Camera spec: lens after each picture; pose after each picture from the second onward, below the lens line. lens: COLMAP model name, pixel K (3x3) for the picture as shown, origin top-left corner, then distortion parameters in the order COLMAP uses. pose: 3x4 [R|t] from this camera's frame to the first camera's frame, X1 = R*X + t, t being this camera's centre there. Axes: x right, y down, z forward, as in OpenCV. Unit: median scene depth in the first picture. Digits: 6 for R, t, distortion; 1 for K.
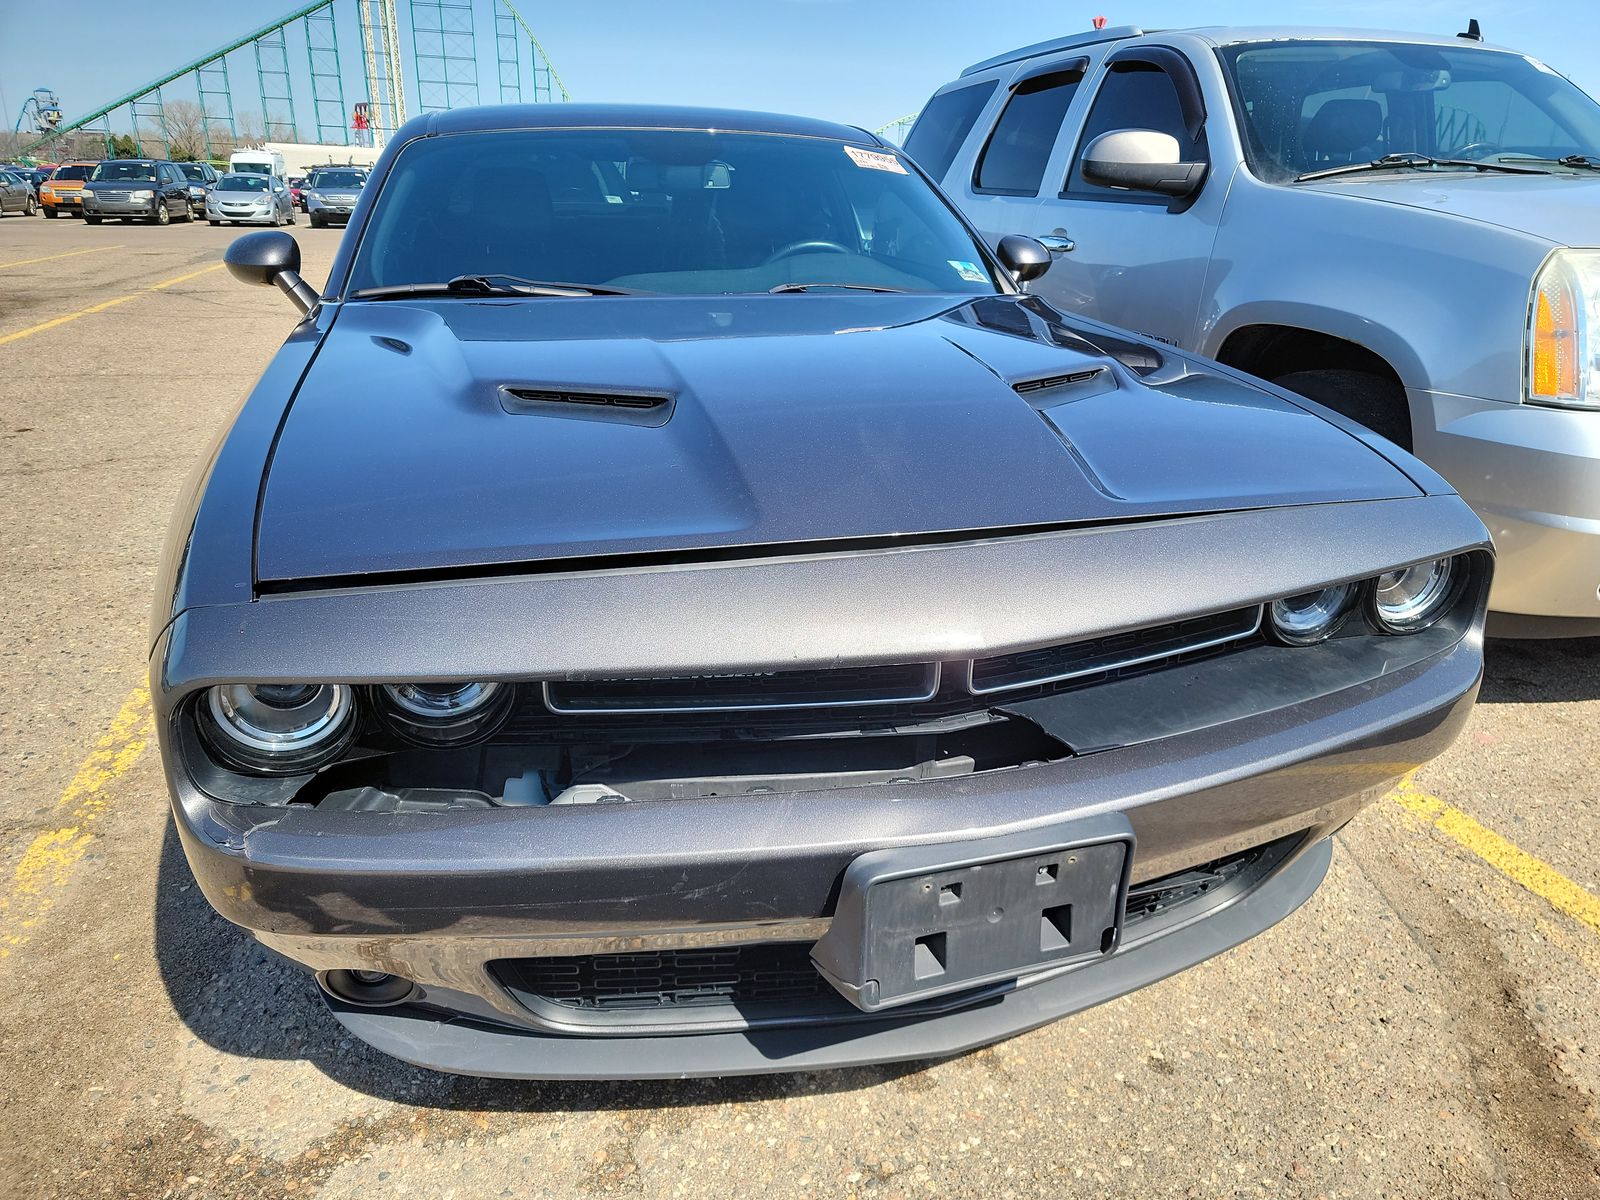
lens RADIAL K [[1118.1, 0, 802.0], [0, 1118.1, 597.8], [0, 0, 1]] dist [0.071509, -0.059428]
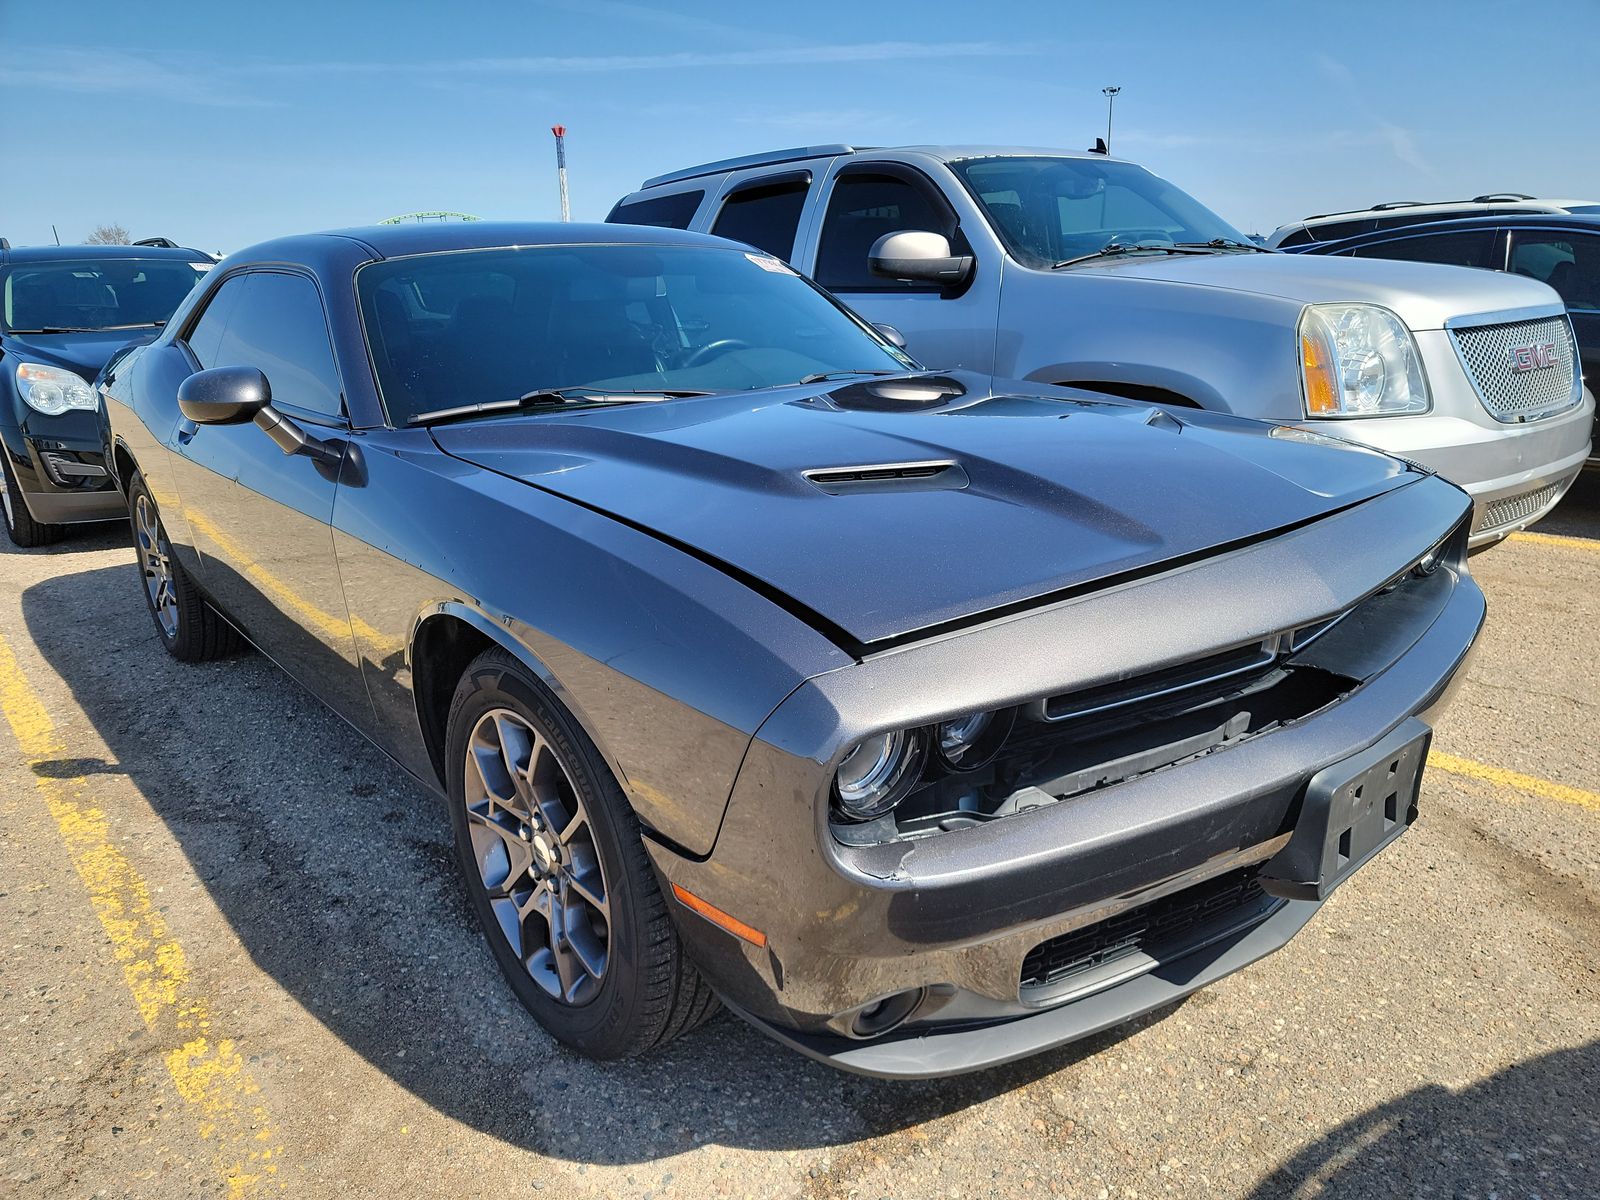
lens RADIAL K [[1118.1, 0, 810.0], [0, 1118.1, 597.2], [0, 0, 1]] dist [0.071509, -0.059428]
pose [[0.920512, -0.150916, 0.360391, -0.418352], [0.178316, 0.982997, -0.043821, -0.010172], [-0.347650, 0.104601, 0.931771, -0.019466]]
